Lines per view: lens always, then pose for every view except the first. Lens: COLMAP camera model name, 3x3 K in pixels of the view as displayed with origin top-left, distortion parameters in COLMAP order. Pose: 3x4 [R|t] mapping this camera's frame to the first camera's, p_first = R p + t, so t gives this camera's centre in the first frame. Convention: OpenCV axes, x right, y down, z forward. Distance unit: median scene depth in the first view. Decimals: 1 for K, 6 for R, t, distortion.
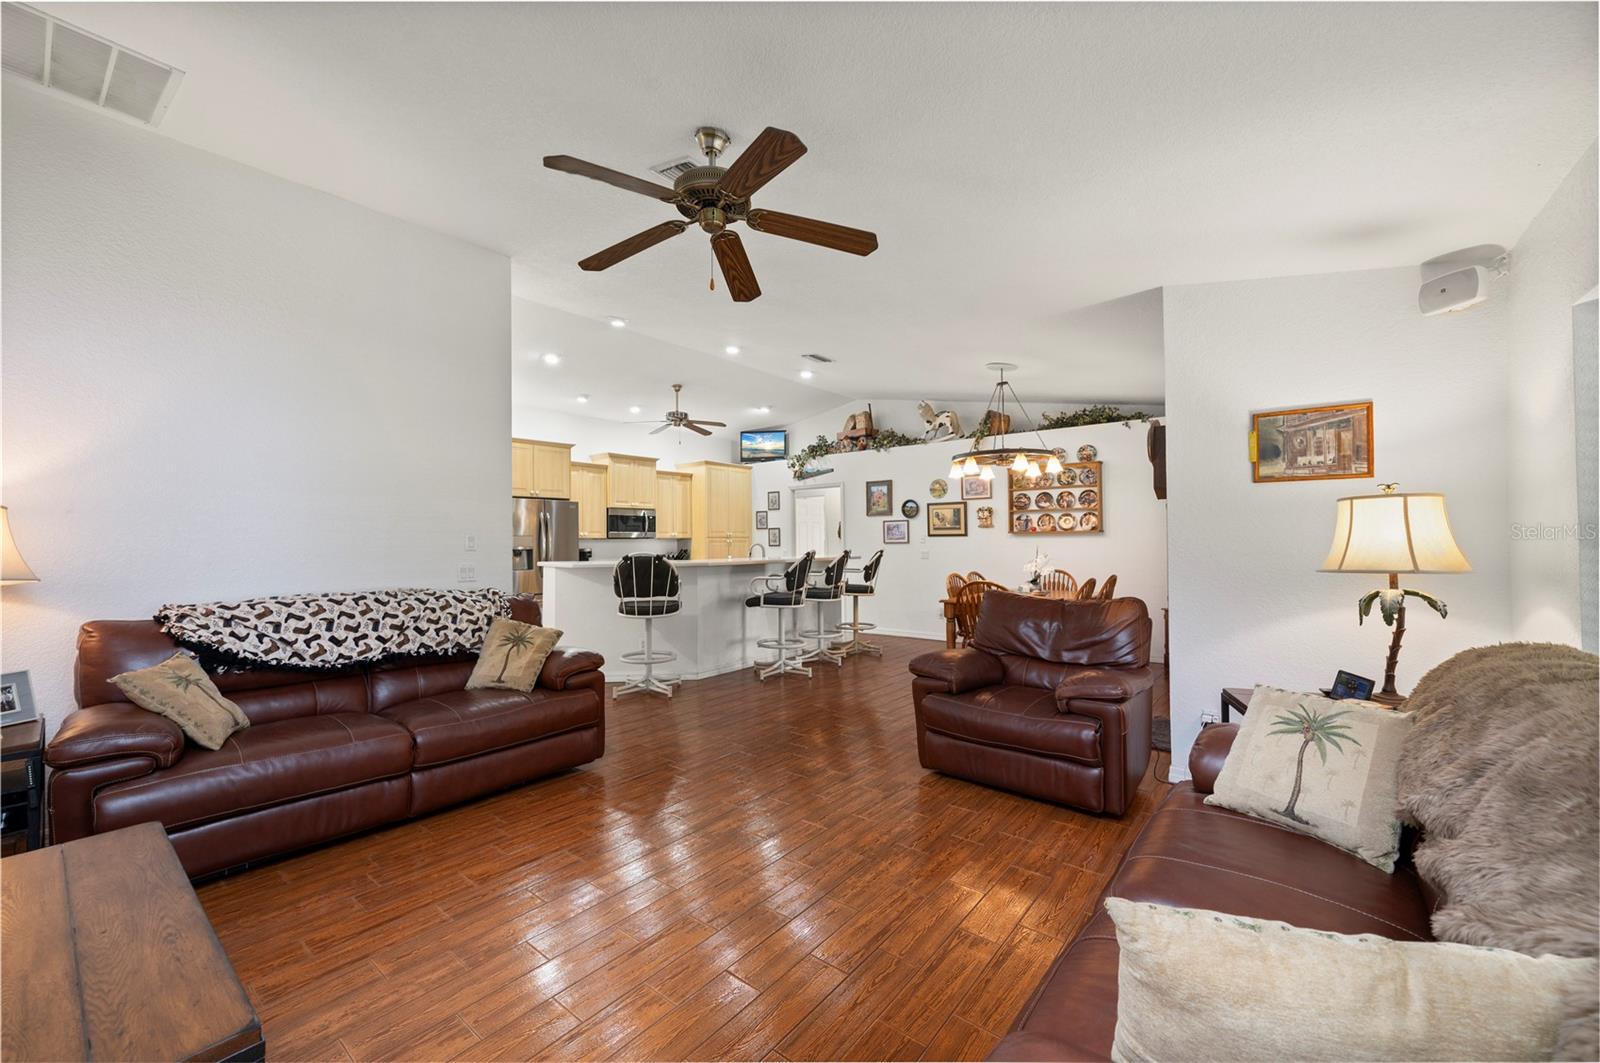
lens RADIAL K [[629.1, 0, 797.8], [0, 629.1, 530.1], [0, 0, 1]] dist [-0.000488, -0.000067]
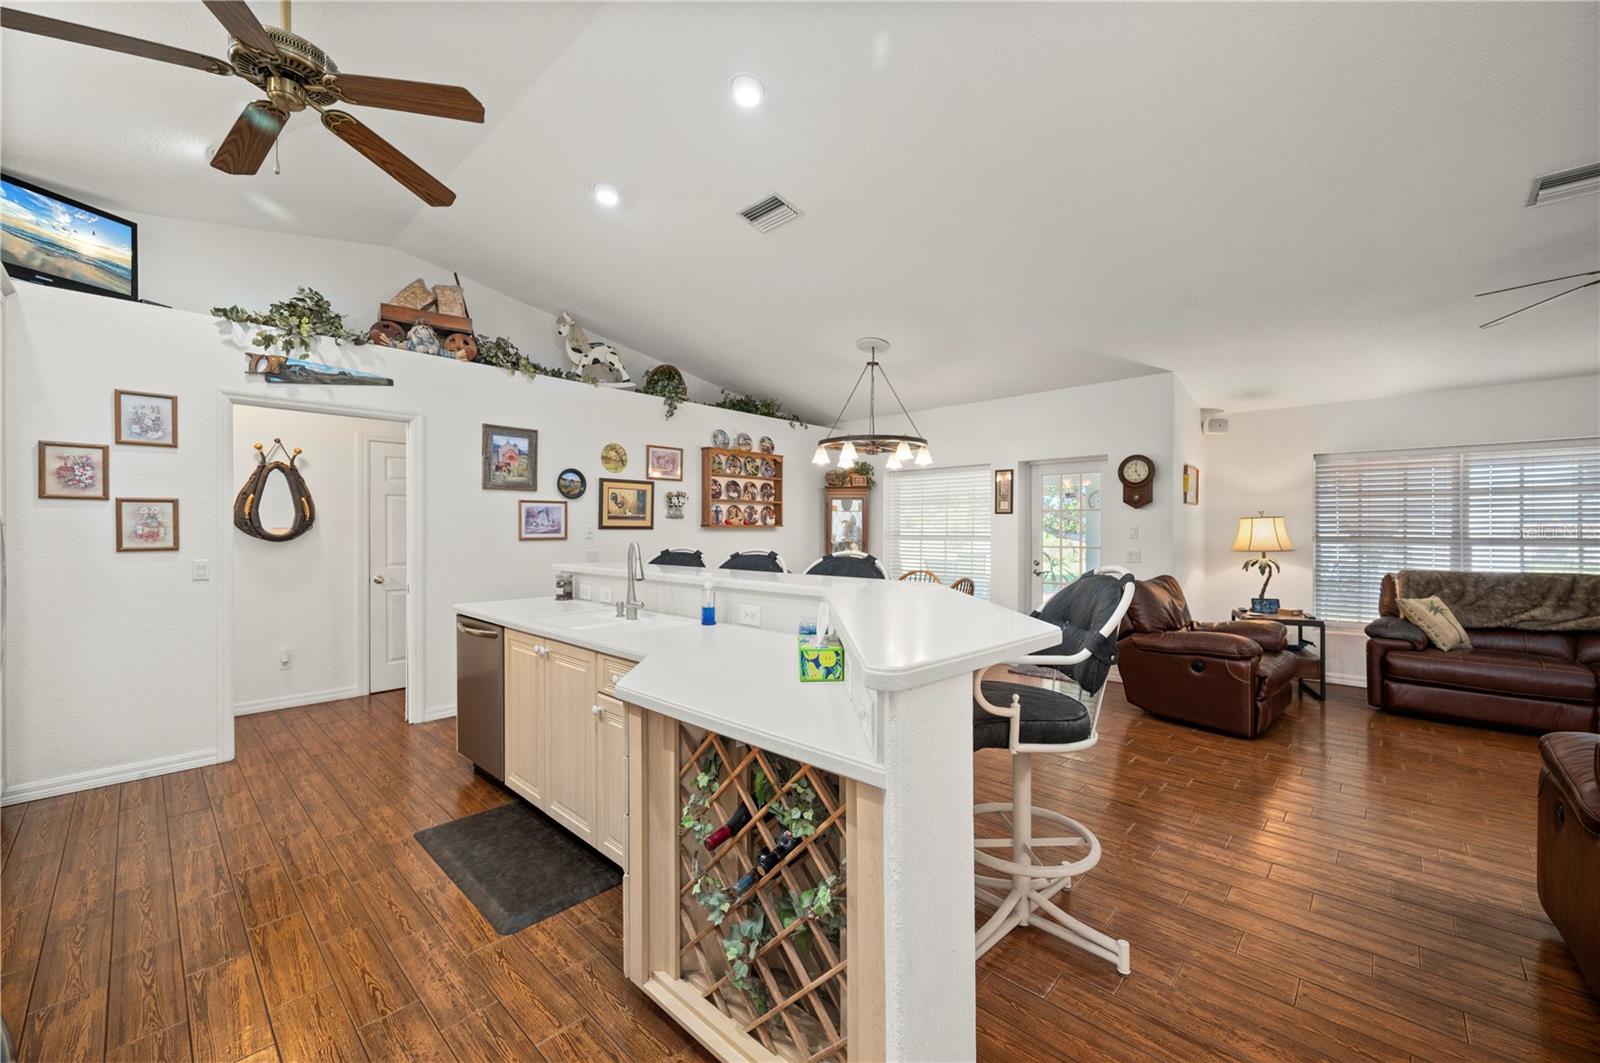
lens RADIAL K [[629.1, 0, 797.8], [0, 629.1, 530.1], [0, 0, 1]] dist [-0.000488, -0.000067]
pose [[0.077762, 0.007072, 0.996947, -0.426163], [-0.018321, 0.999816, -0.005663, 0.011210], [-0.996804, -0.017825, 0.077877, 0.745794]]
